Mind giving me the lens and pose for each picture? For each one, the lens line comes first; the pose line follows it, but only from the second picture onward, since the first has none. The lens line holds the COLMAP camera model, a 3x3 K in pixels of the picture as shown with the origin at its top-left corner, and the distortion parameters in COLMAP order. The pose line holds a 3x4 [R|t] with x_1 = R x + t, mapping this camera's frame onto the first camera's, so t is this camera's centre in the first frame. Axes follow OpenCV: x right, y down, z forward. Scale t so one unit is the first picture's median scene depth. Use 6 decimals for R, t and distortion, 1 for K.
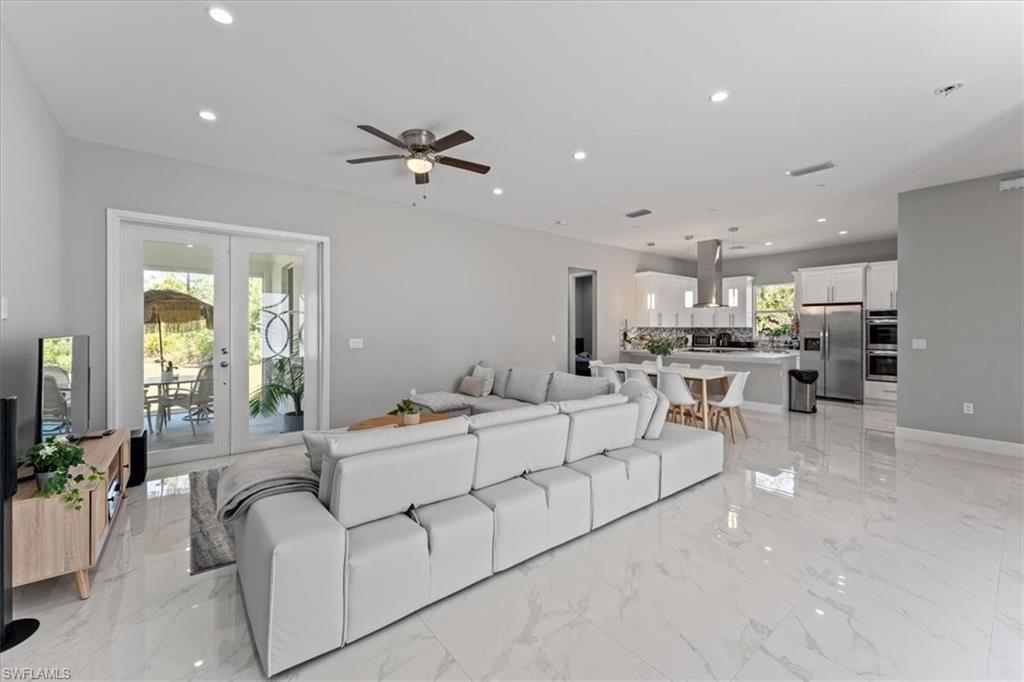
lens RADIAL K [[407.0, 0, 510.6], [0, 407.0, 323.9], [0, 0, 1]] dist [0.000884, 0.000102]
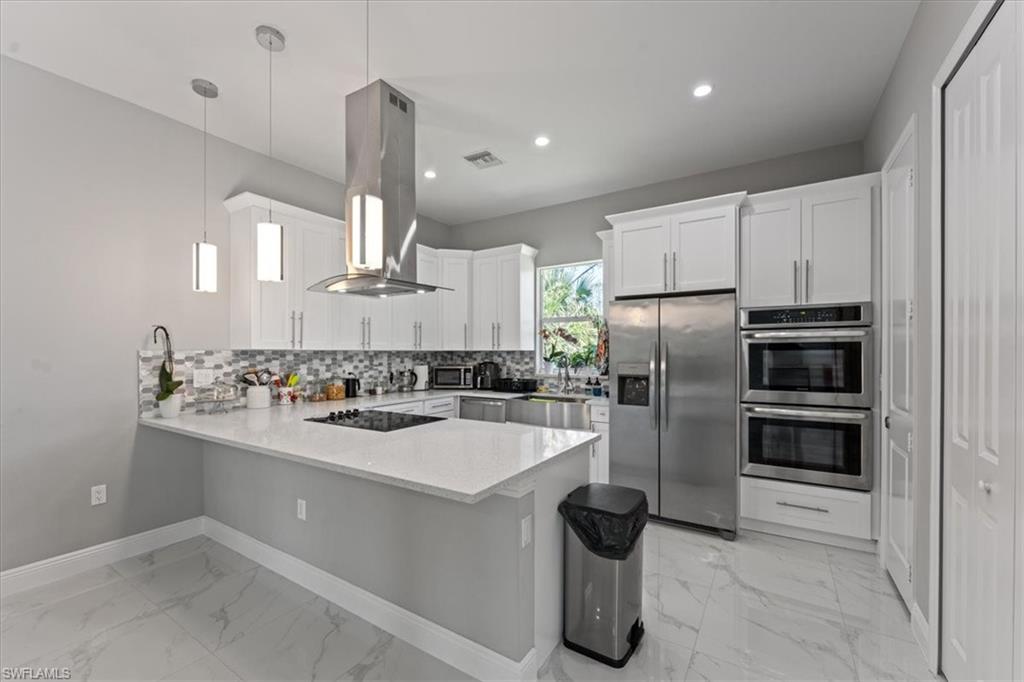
lens RADIAL K [[418.7, 0, 507.9], [0, 418.7, 347.8], [0, 0, 1]] dist [0.000203, 0.000071]
pose [[0.943808, 0.000307, 0.330493, 0.414524], [-0.000161, 1.000000, -0.000469, 0.005755], [-0.330493, 0.000389, 0.943808, 0.553696]]
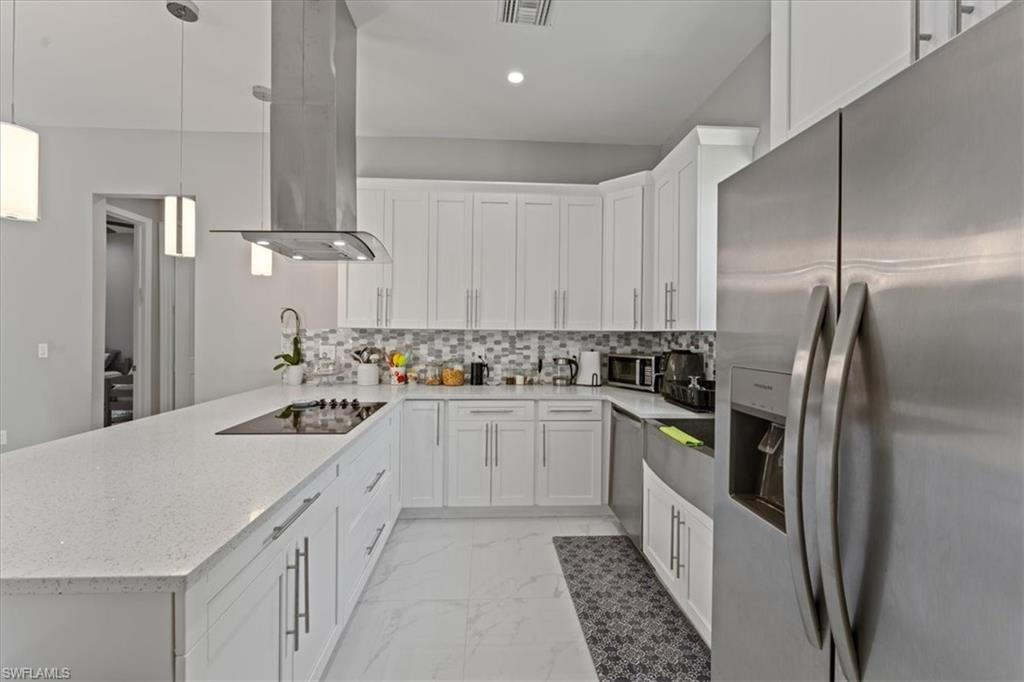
lens RADIAL K [[427.0, 0, 508.5], [0, 427.0, 329.5], [0, 0, 1]] dist [-0.000973, -0.000136]
pose [[0.816960, 0.003815, -0.576681, 0.662997], [-0.001876, 0.999990, 0.003957, 0.006599], [0.576691, -0.002150, 0.816960, 0.737756]]
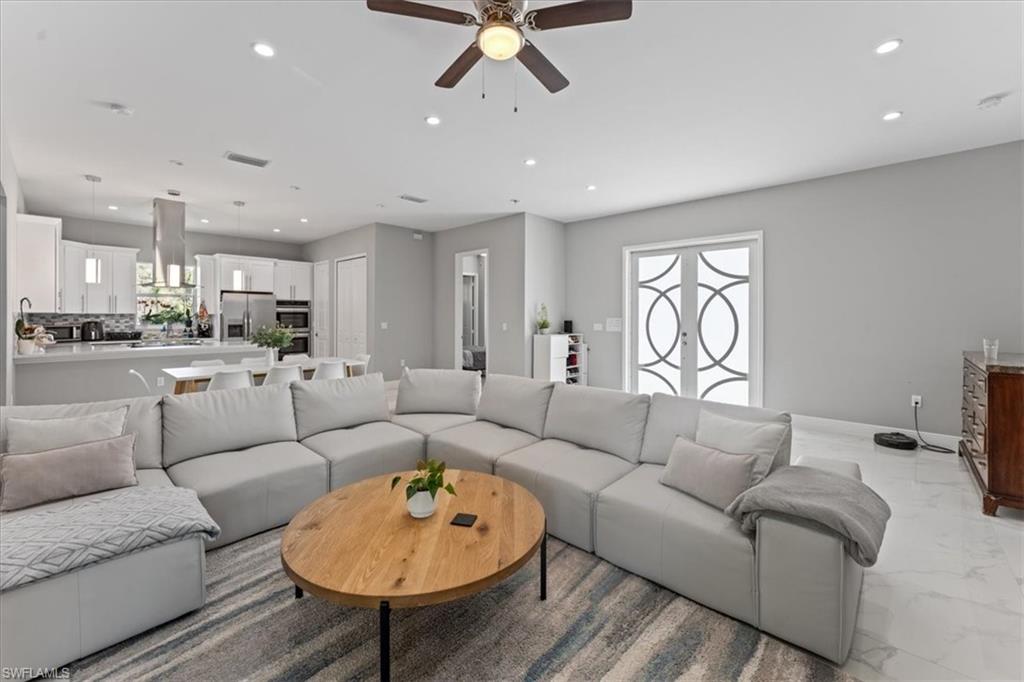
lens RADIAL K [[427.0, 0, 508.5], [0, 427.0, 329.5], [0, 0, 1]] dist [-0.000973, -0.000136]
pose [[-0.148149, -0.034059, 0.988378, -0.353425], [-0.012559, 0.999391, 0.032556, 0.003285], [-0.988885, -0.007590, -0.148486, 0.426566]]
